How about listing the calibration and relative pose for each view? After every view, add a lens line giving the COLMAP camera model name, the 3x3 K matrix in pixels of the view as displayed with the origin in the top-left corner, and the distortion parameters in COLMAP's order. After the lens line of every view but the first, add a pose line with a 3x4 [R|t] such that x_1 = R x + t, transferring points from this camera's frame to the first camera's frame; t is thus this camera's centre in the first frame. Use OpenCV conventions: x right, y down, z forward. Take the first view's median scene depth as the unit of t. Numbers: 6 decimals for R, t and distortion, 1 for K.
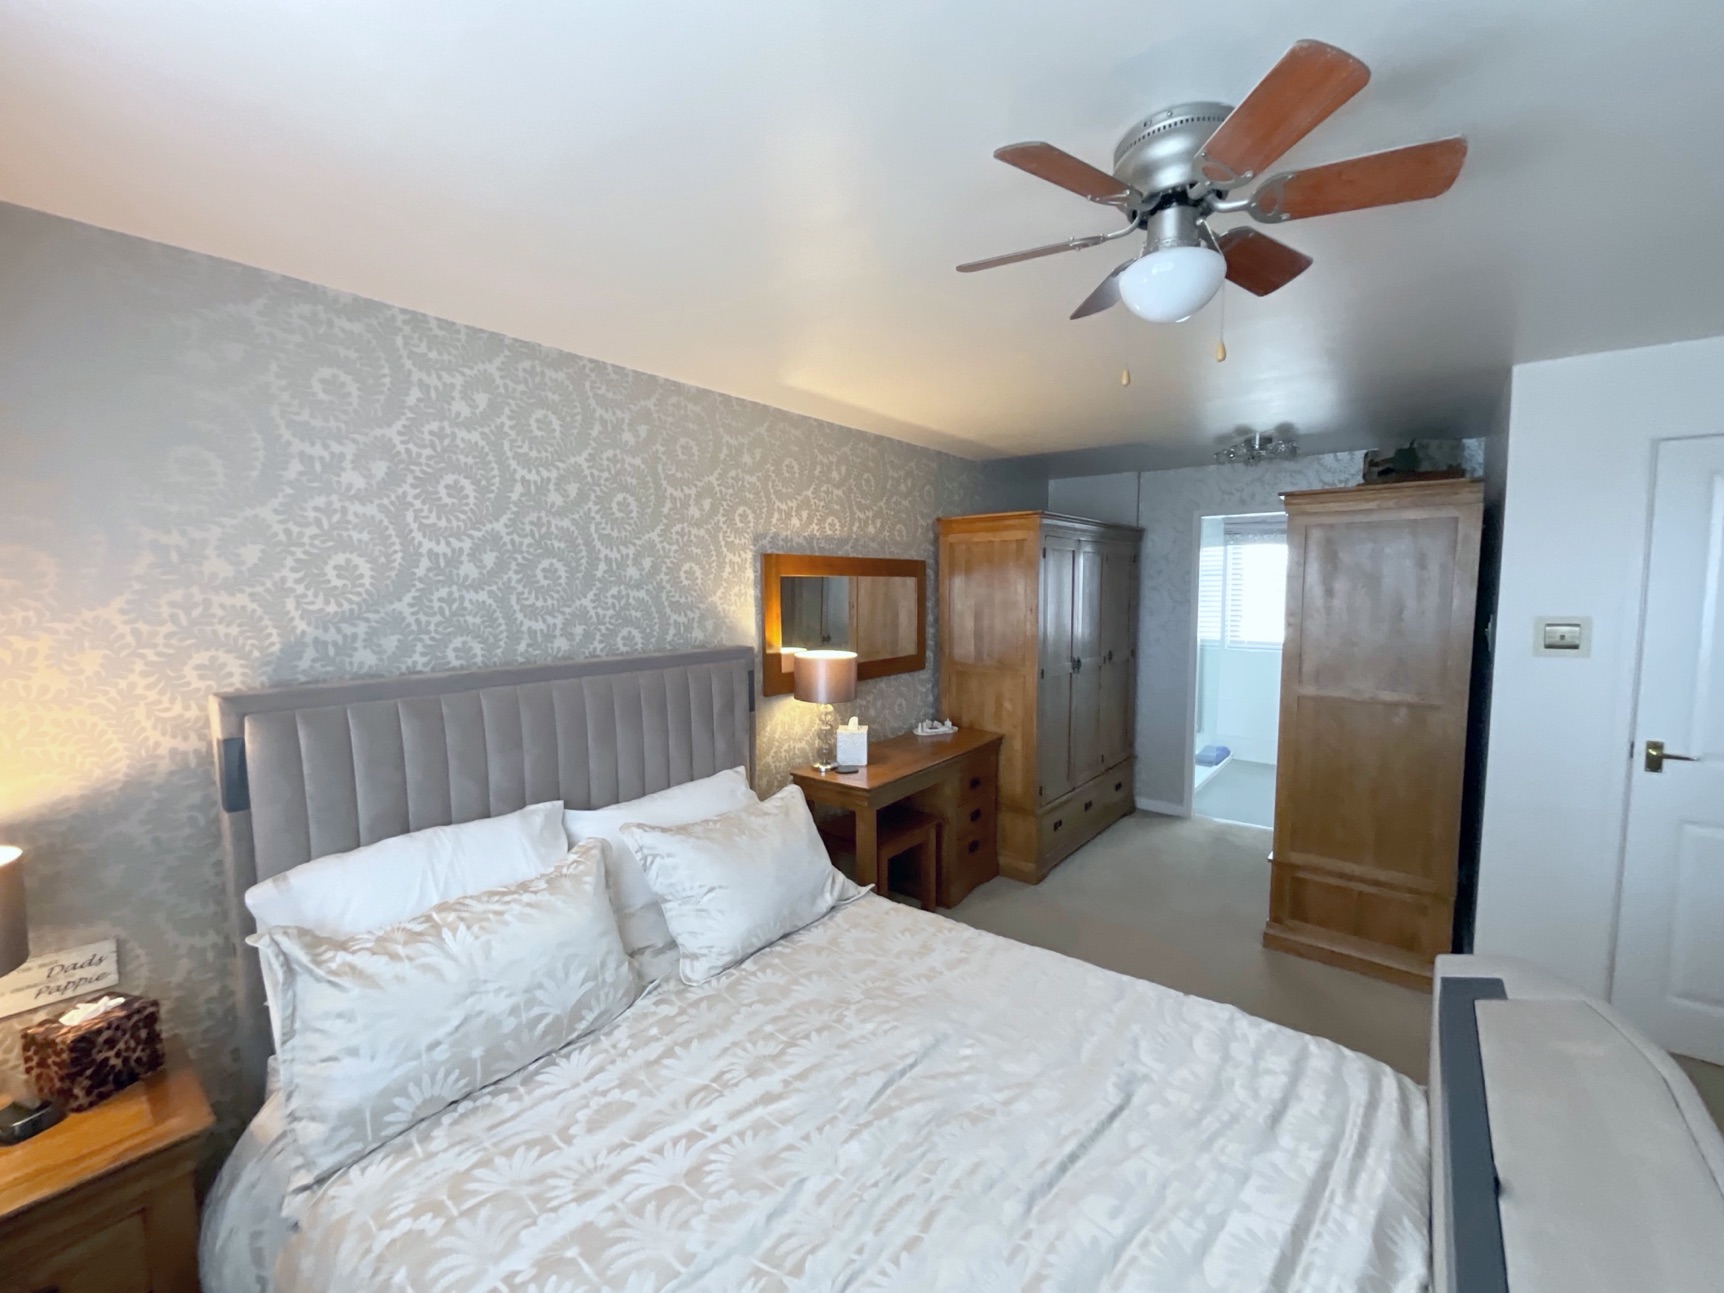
lens RADIAL K [[696.8, 0, 867.5], [0, 696.8, 651.8], [0, 0, 1]] dist [-0.004580, -0.000468]
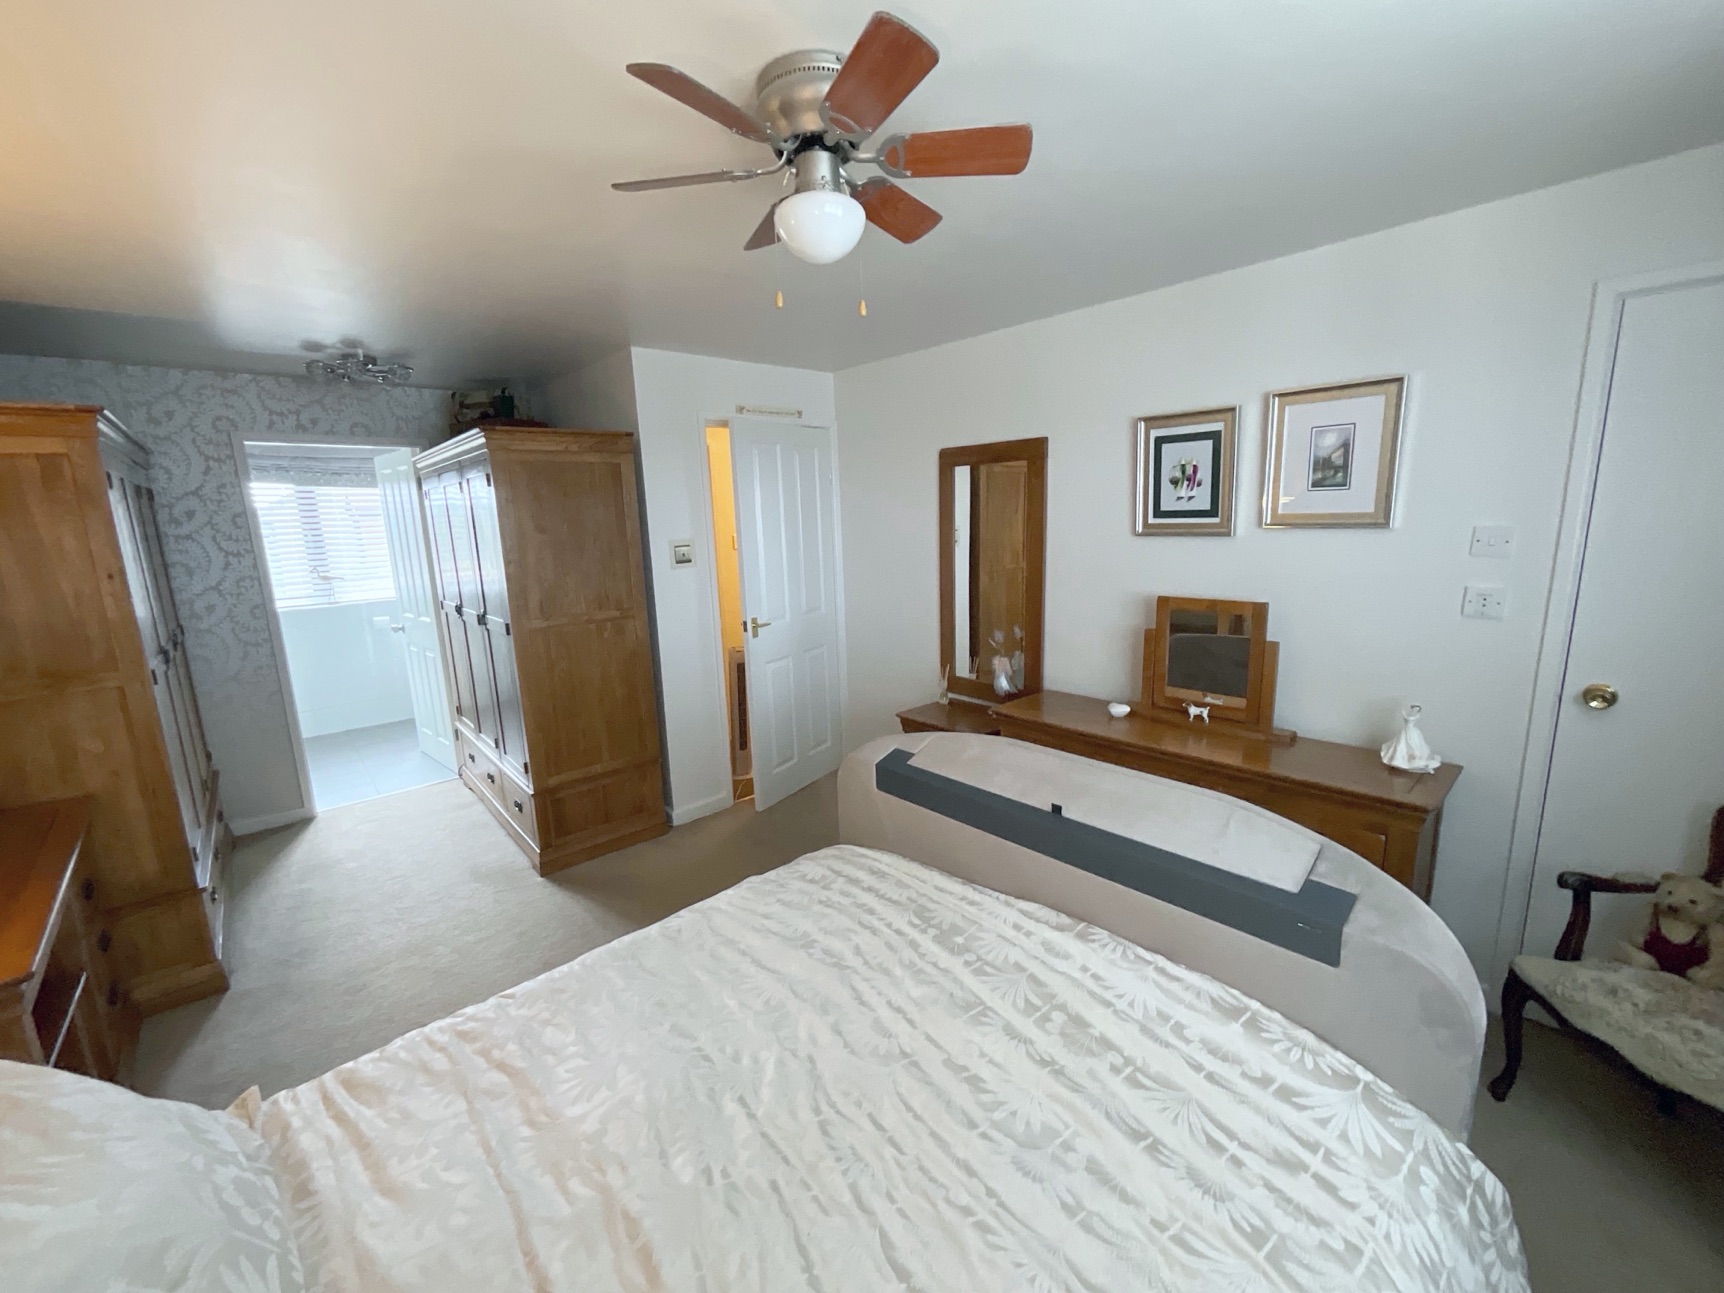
lens RADIAL K [[696.8, 0, 864.5], [0, 696.8, 643.3], [0, 0, 1]] dist [-0.004580, -0.000468]
pose [[0.181476, -0.184256, 0.965979, -0.231699], [0.122306, 0.978892, 0.163742, -0.021799], [-0.975760, 0.088430, 0.200181, 0.254162]]
